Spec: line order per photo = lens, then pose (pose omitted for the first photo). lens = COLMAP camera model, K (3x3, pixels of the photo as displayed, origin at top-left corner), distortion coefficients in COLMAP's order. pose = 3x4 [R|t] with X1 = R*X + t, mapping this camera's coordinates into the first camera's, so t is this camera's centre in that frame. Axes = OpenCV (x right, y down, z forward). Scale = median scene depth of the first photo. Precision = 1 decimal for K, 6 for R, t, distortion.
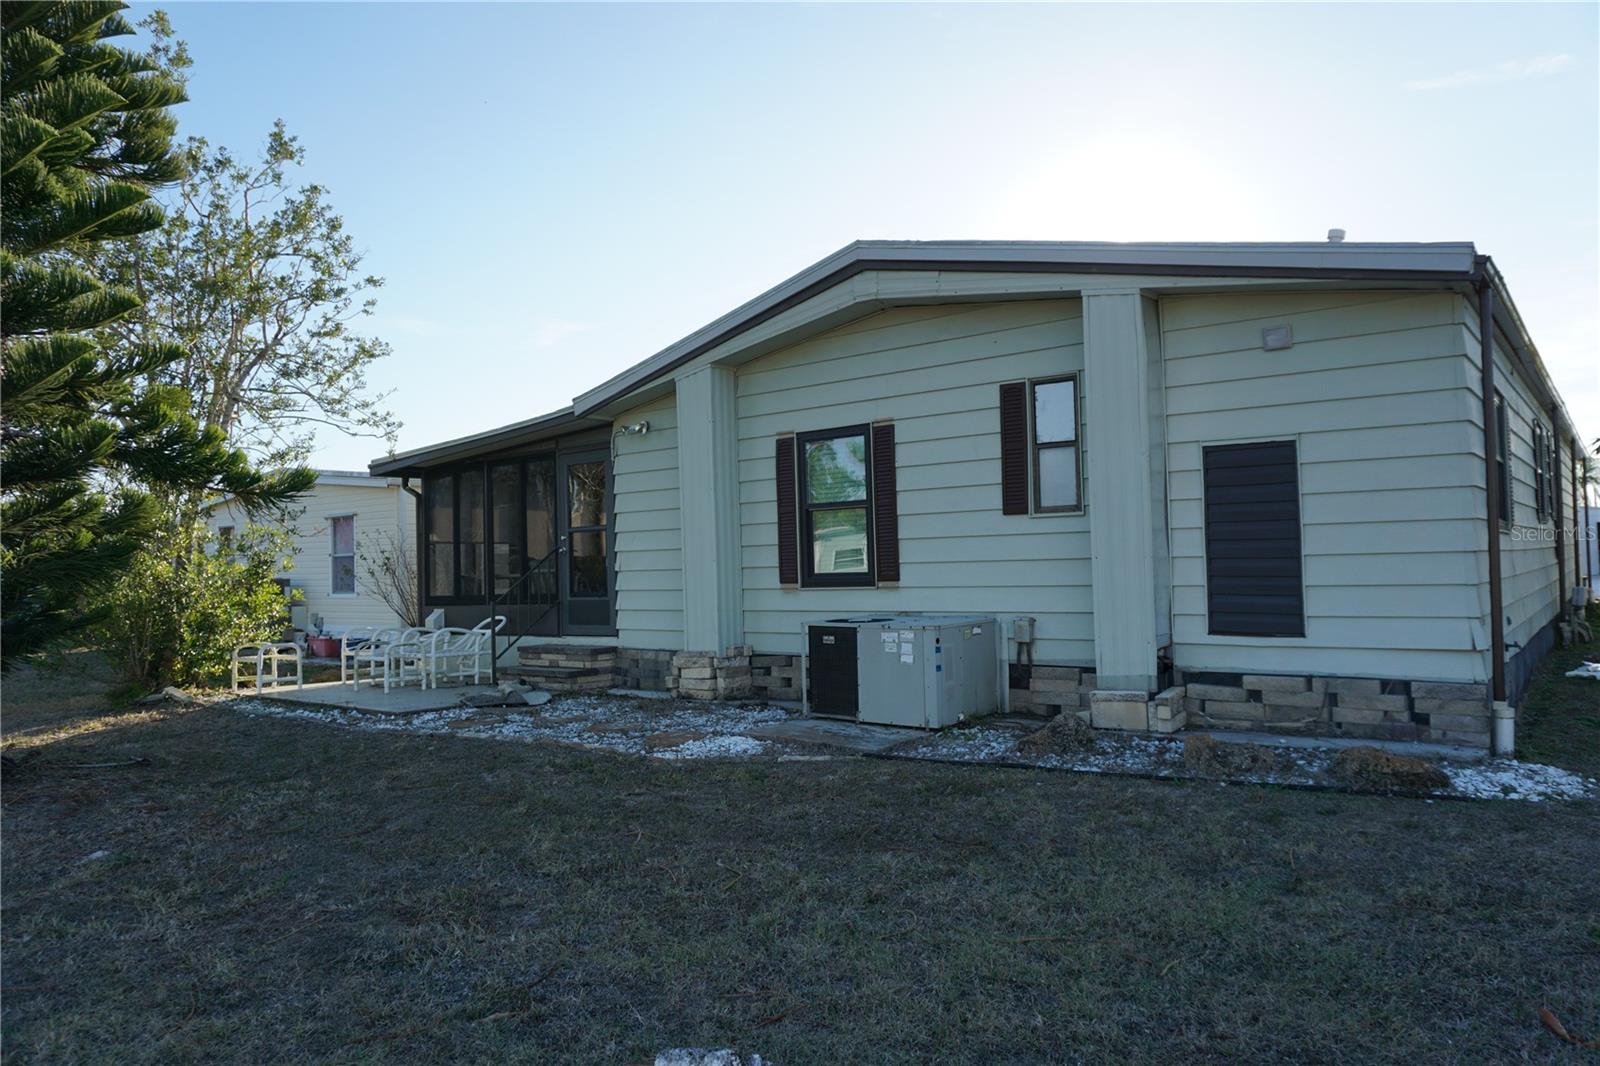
lens RADIAL K [[1069.6, 0, 800.0], [0, 1069.6, 533.0], [0, 0, 1]] dist [-0.055428, 0.037459]
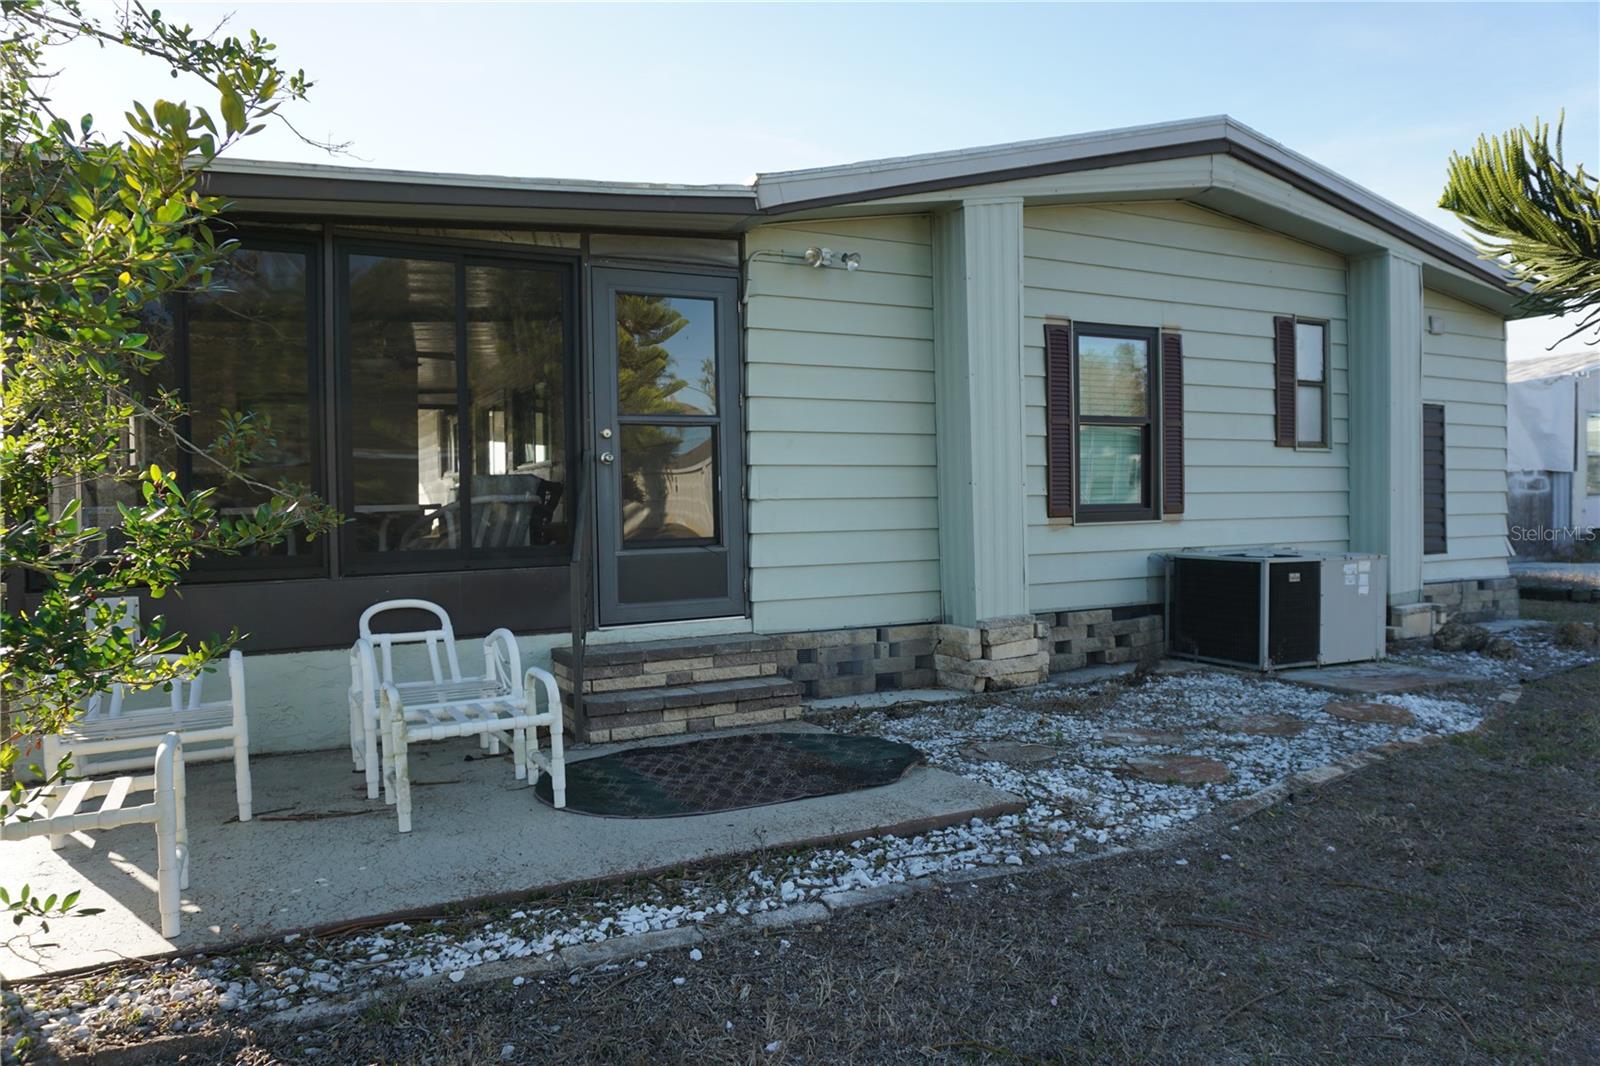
lens RADIAL K [[1069.6, 0, 800.0], [0, 1069.6, 533.0], [0, 0, 1]] dist [-0.055428, 0.037459]
pose [[0.418339, -0.005649, 0.908273, -0.834844], [-0.023531, 0.999578, 0.017054, 0.053516], [-0.907986, -0.028507, 0.418030, 0.916043]]
